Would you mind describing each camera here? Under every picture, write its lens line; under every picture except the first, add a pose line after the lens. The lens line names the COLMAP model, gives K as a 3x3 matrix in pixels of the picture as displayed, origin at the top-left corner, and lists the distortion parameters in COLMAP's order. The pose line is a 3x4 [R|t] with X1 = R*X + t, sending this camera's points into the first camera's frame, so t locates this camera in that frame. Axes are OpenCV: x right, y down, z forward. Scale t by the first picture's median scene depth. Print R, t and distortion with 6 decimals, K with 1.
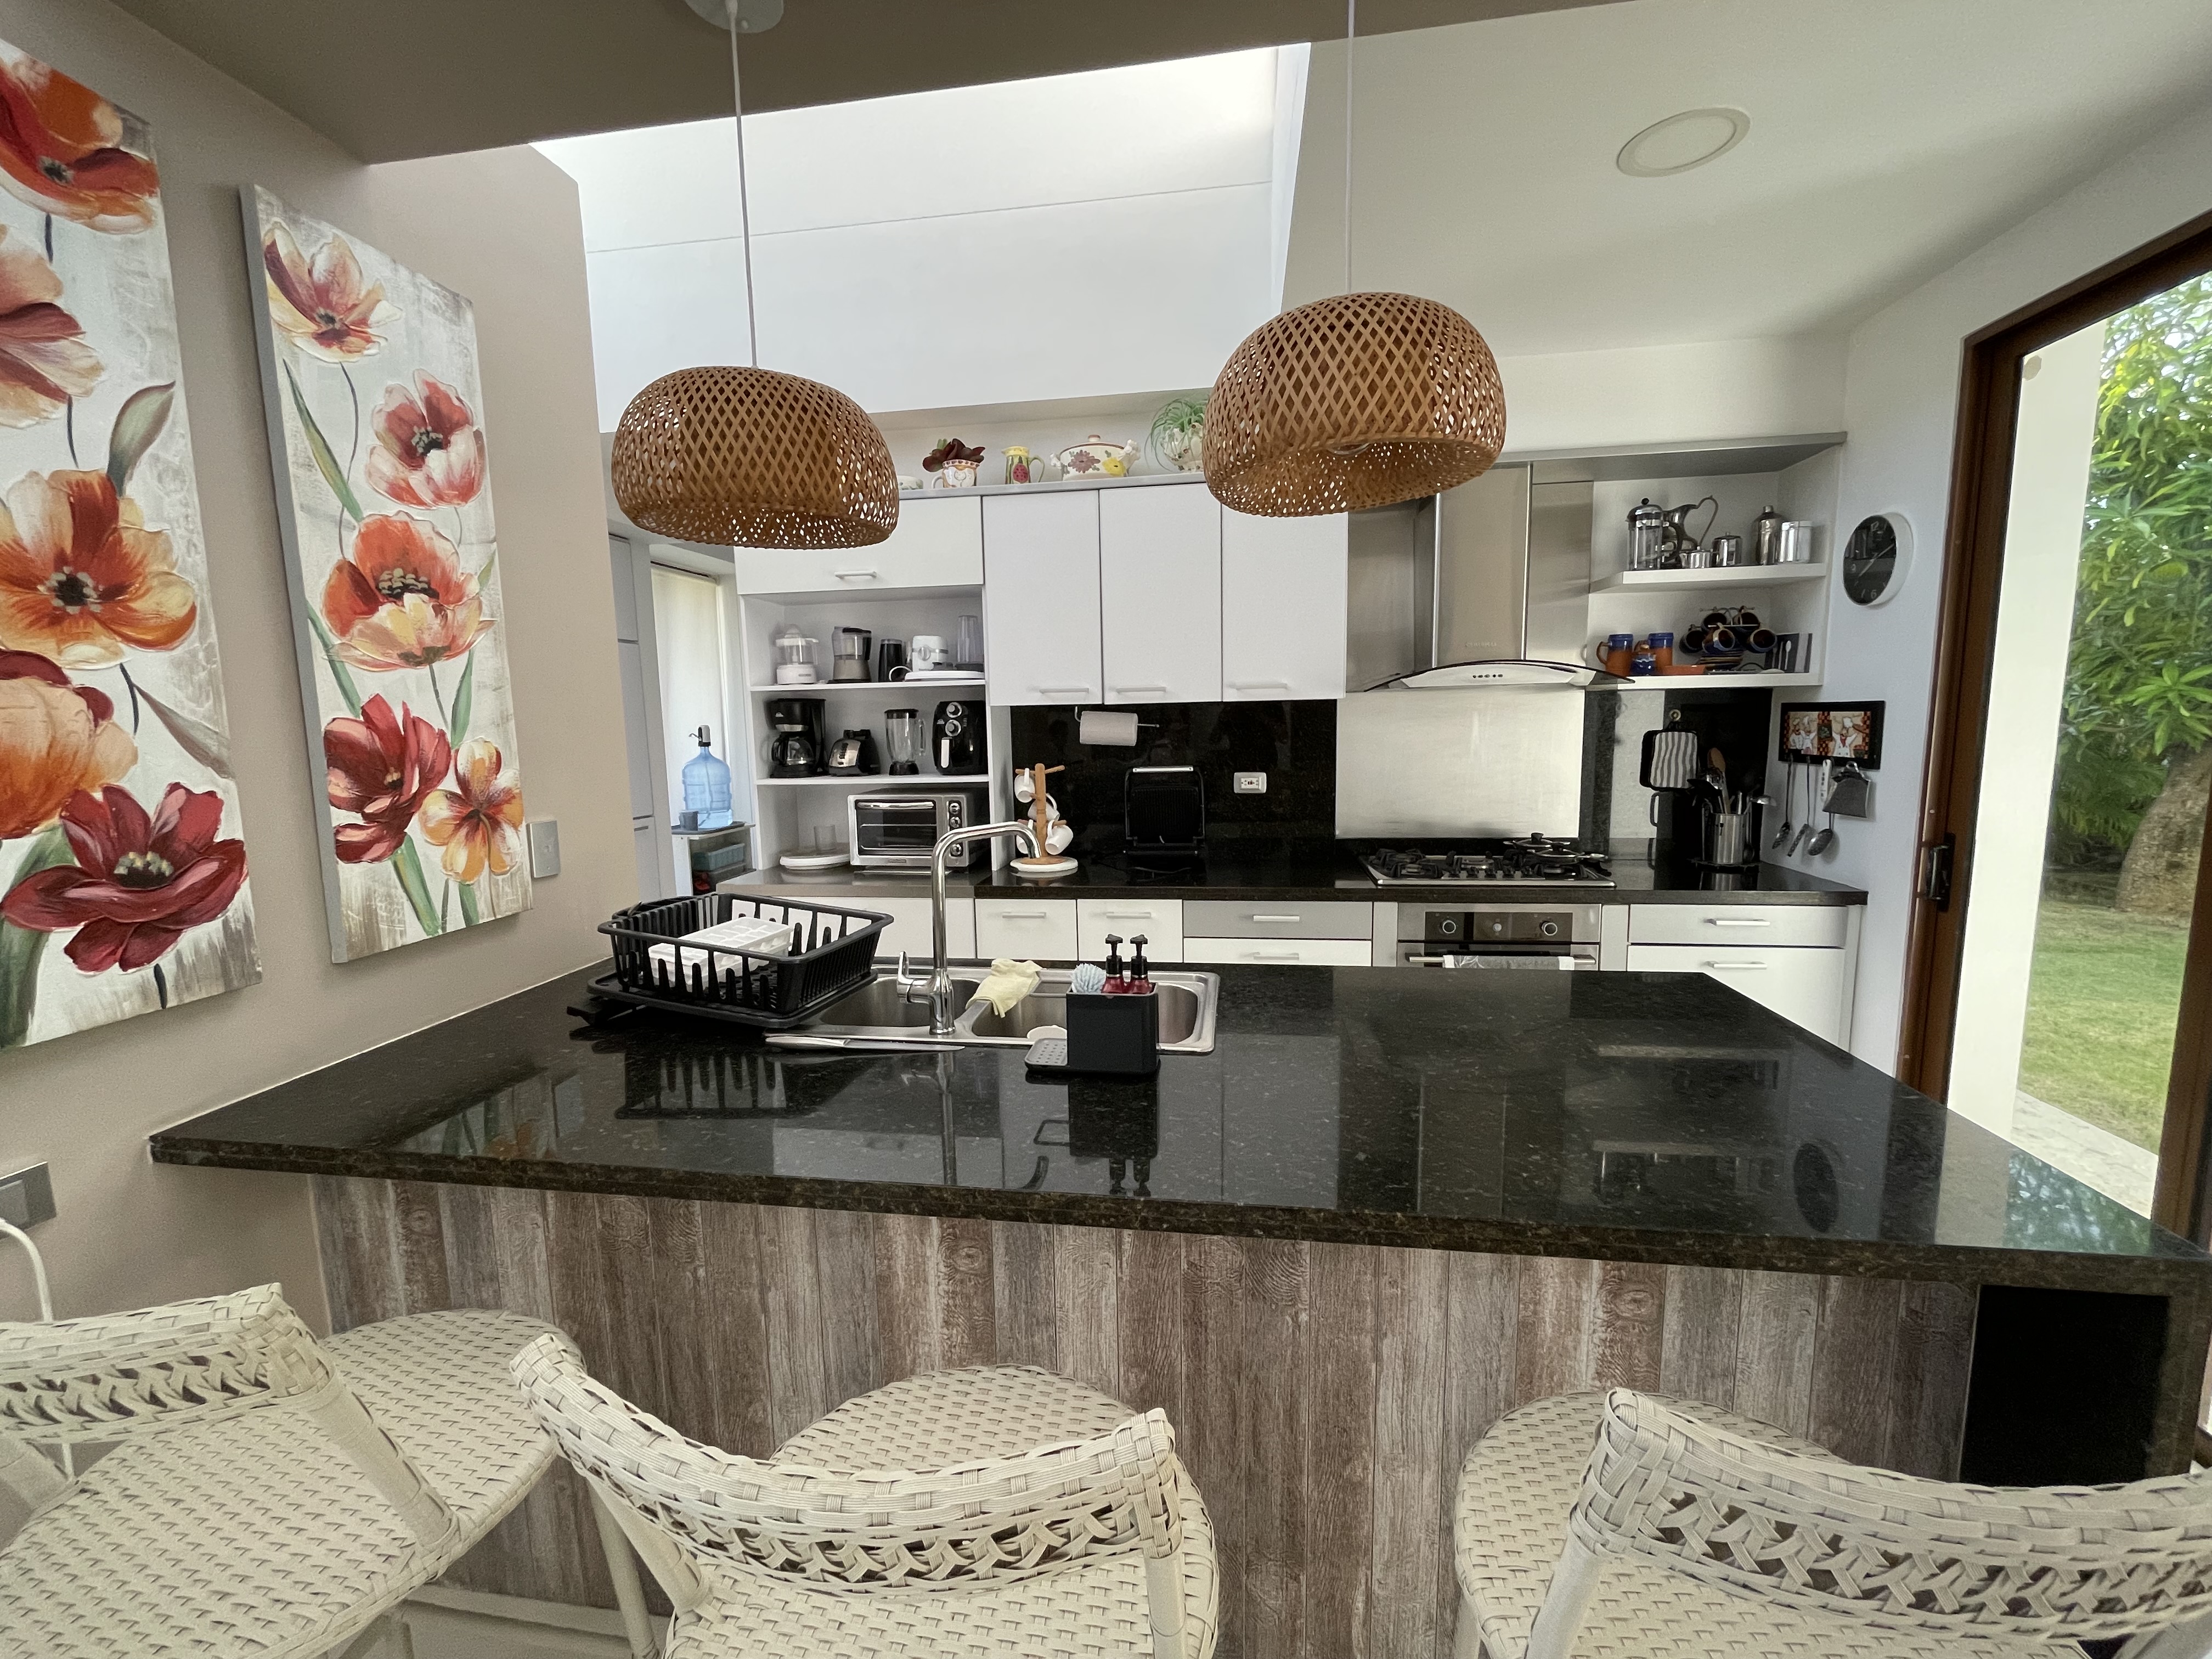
lens RADIAL K [[892.5, 0, 1099.0], [0, 892.5, 829.1], [0, 0, 1]] dist [-0.010166, 0.002934]
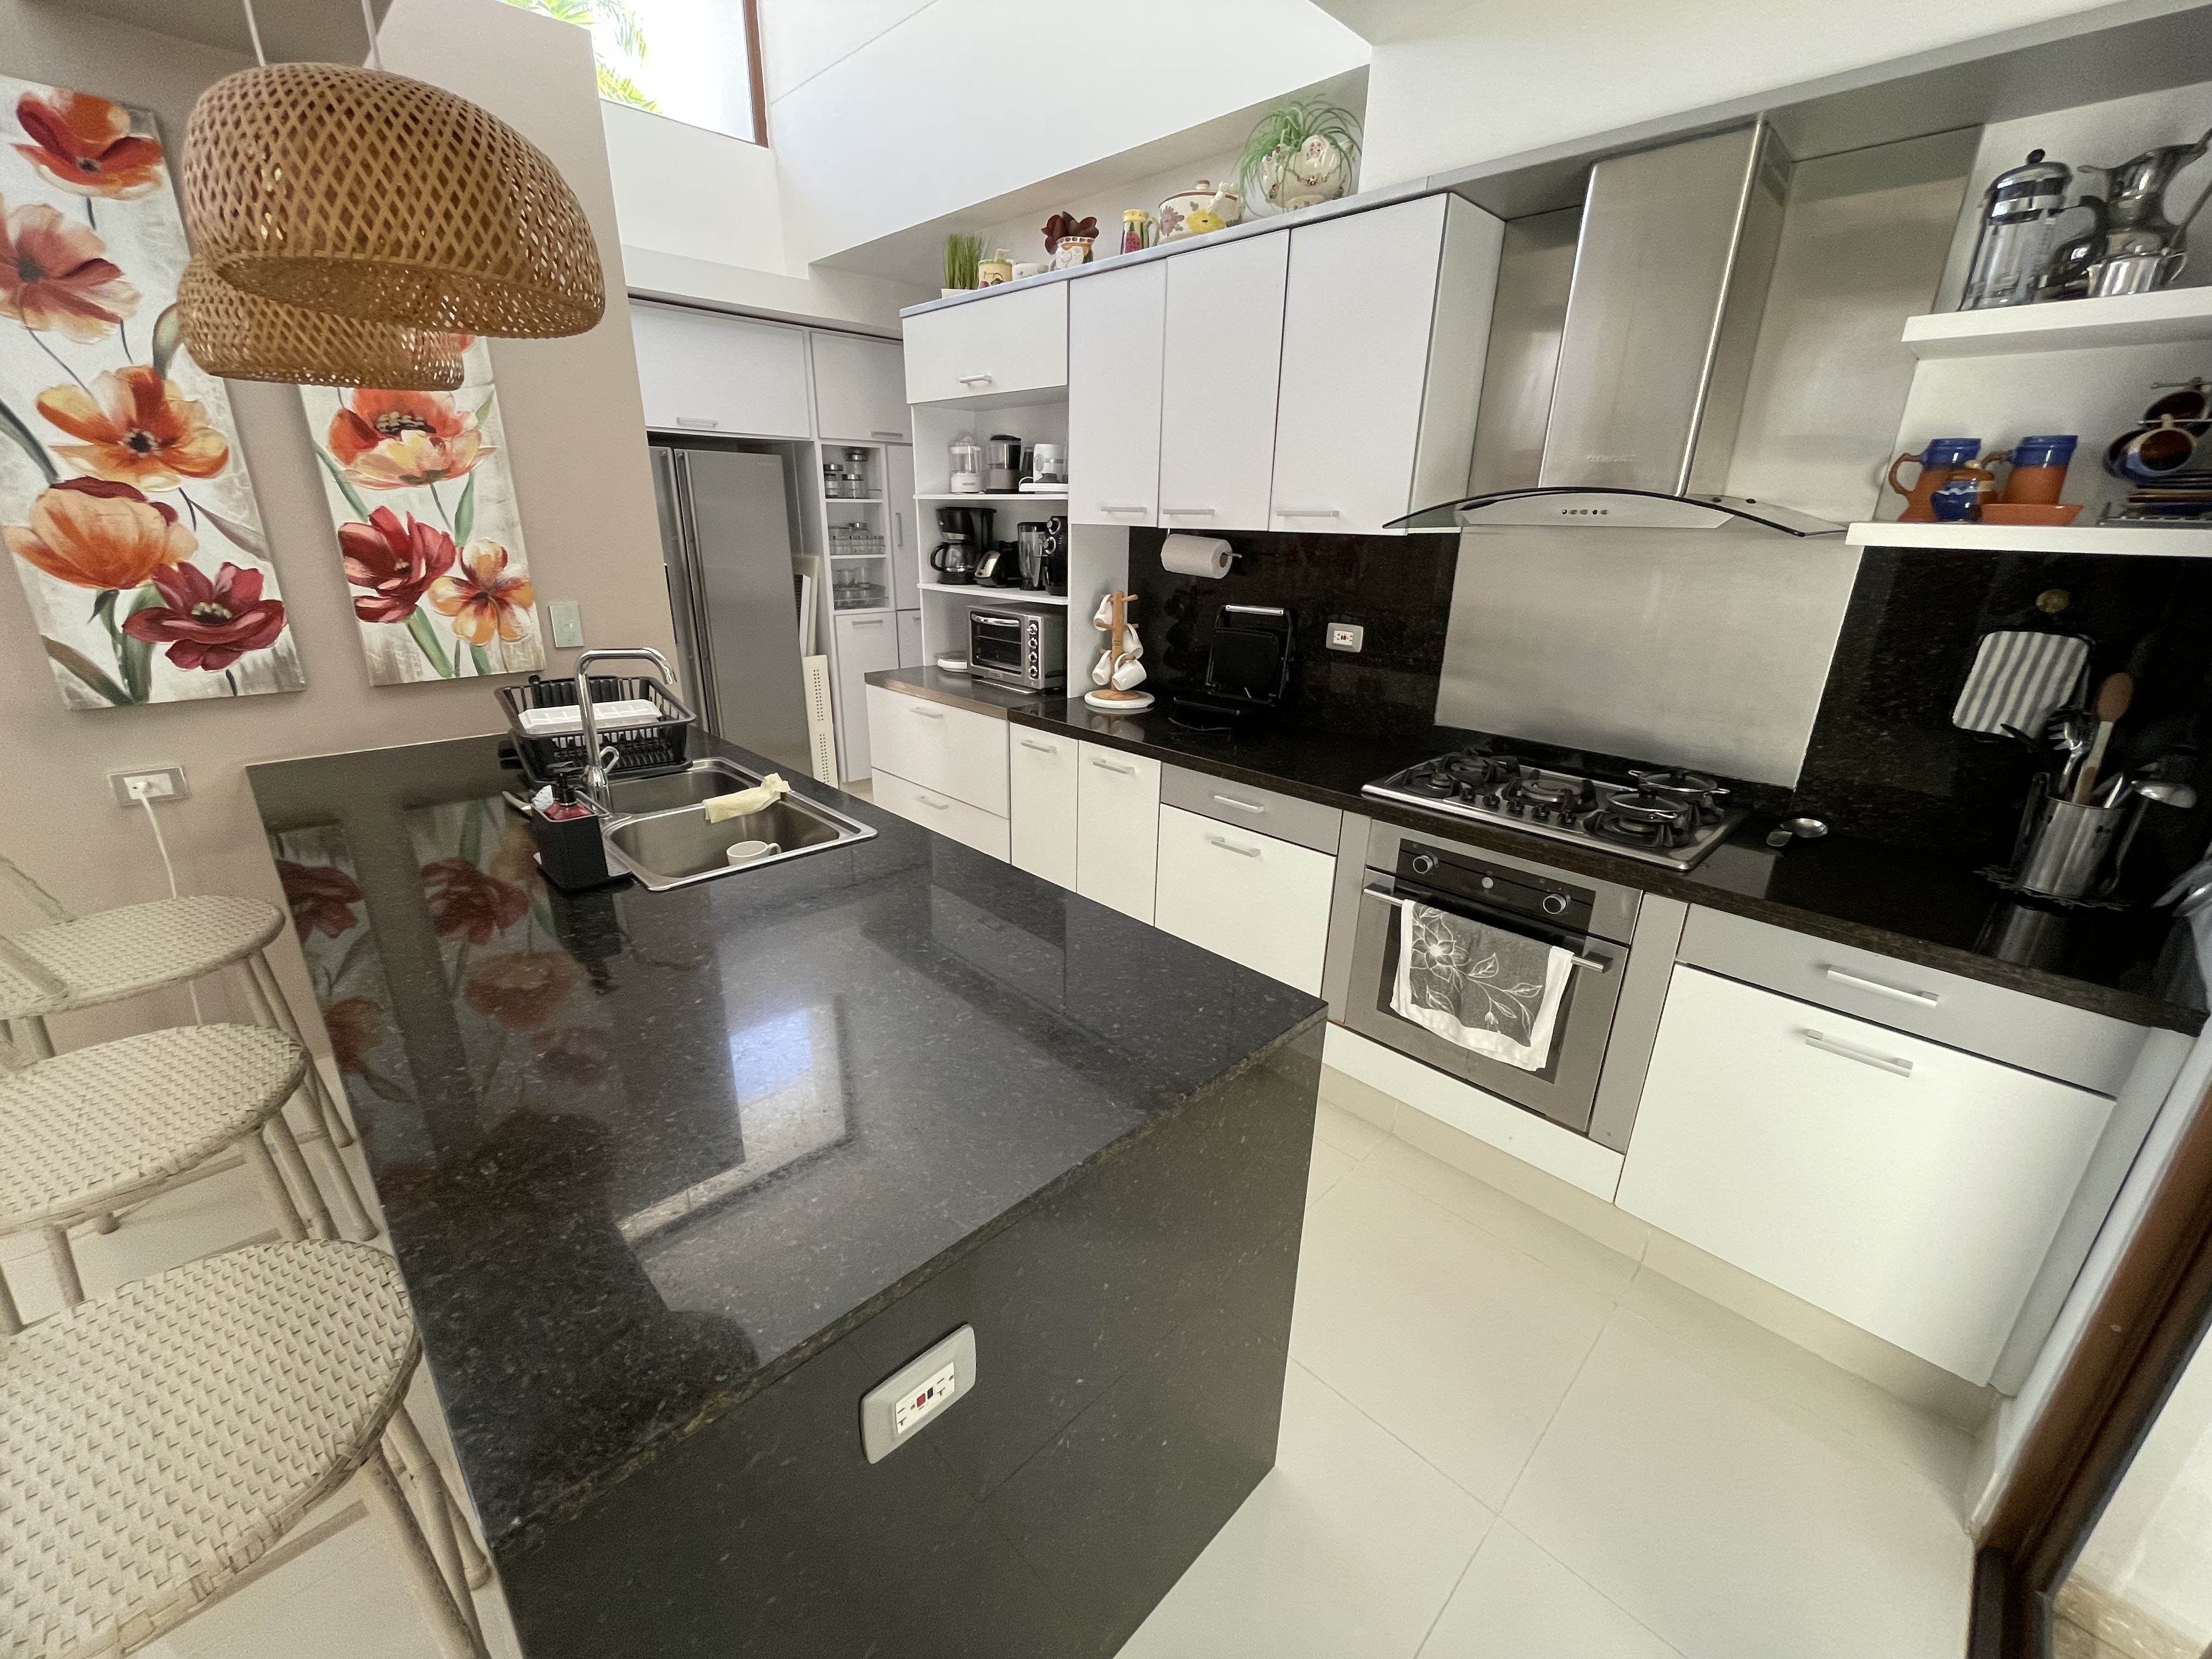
lens RADIAL K [[892.5, 0, 1099.0], [0, 892.5, 829.1], [0, 0, 1]] dist [-0.010166, 0.002934]
pose [[0.799112, 0.234402, -0.553602, 1.079026], [-0.111398, 0.962644, 0.246794, -0.133792], [0.590771, -0.135545, 0.795373, 0.470629]]
